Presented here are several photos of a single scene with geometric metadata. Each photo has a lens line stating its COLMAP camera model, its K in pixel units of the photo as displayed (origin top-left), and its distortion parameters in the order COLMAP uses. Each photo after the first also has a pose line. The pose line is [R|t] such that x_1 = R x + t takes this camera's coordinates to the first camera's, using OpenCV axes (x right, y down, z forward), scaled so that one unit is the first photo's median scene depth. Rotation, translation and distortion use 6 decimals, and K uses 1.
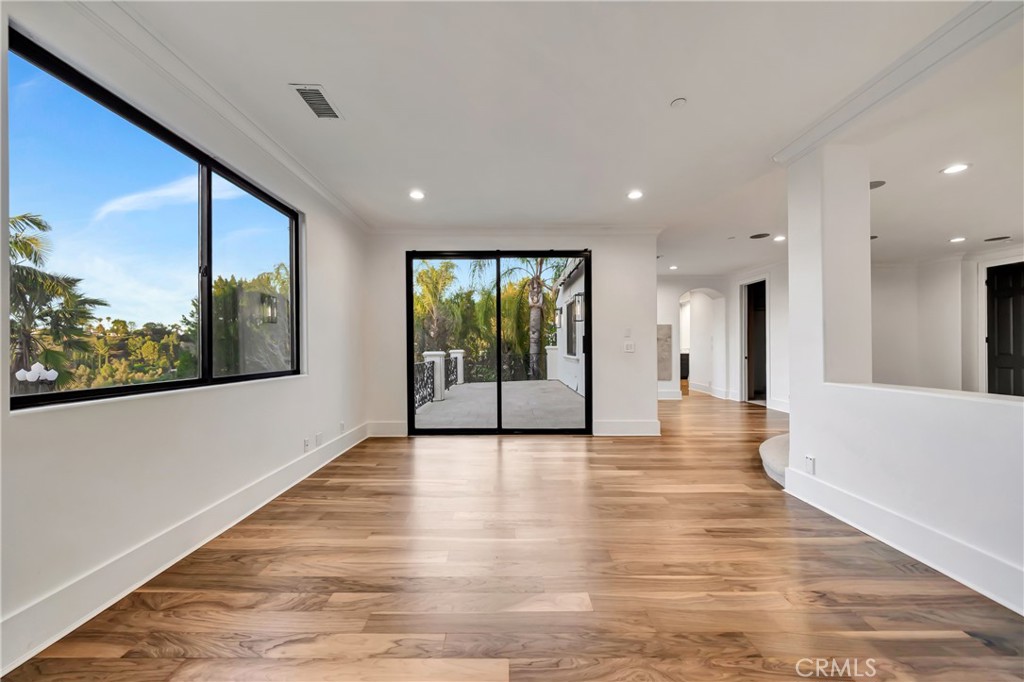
lens RADIAL K [[380.6, 0, 512.0], [0, 380.6, 341.0], [0, 0, 1]] dist [0.000597, 0.000071]
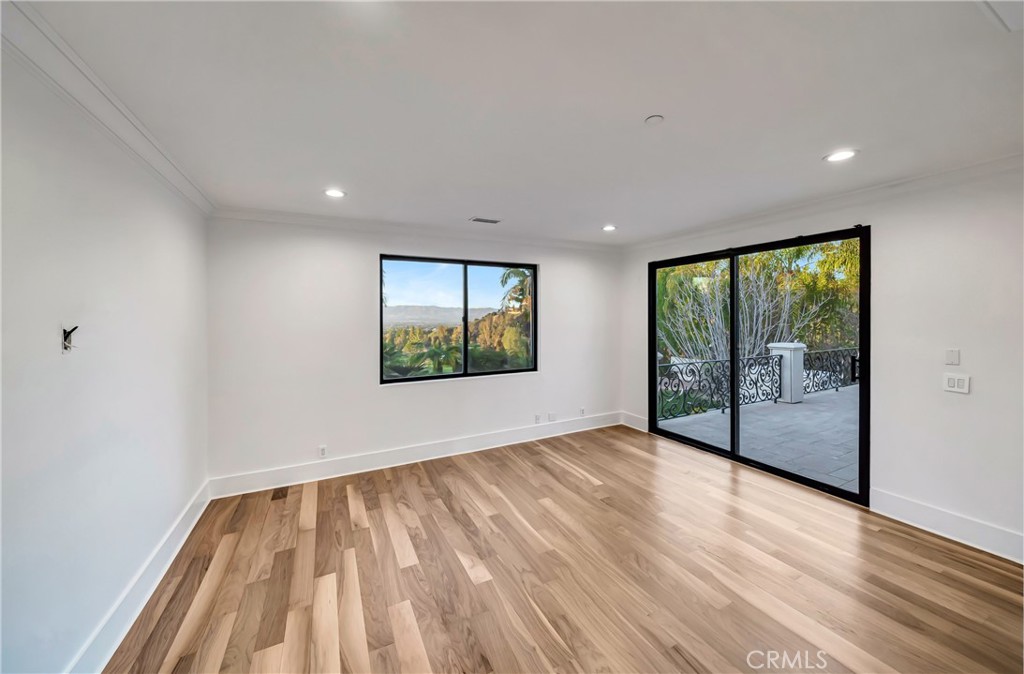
lens RADIAL K [[371.1, 0, 513.1], [0, 371.1, 318.7], [0, 0, 1]] dist [0.000077, 0.000084]
pose [[0.460384, 0.003448, -0.887713, 0.761198], [0.020074, 0.999696, 0.014294, -0.155548], [0.887493, -0.024400, 0.460175, 0.256109]]
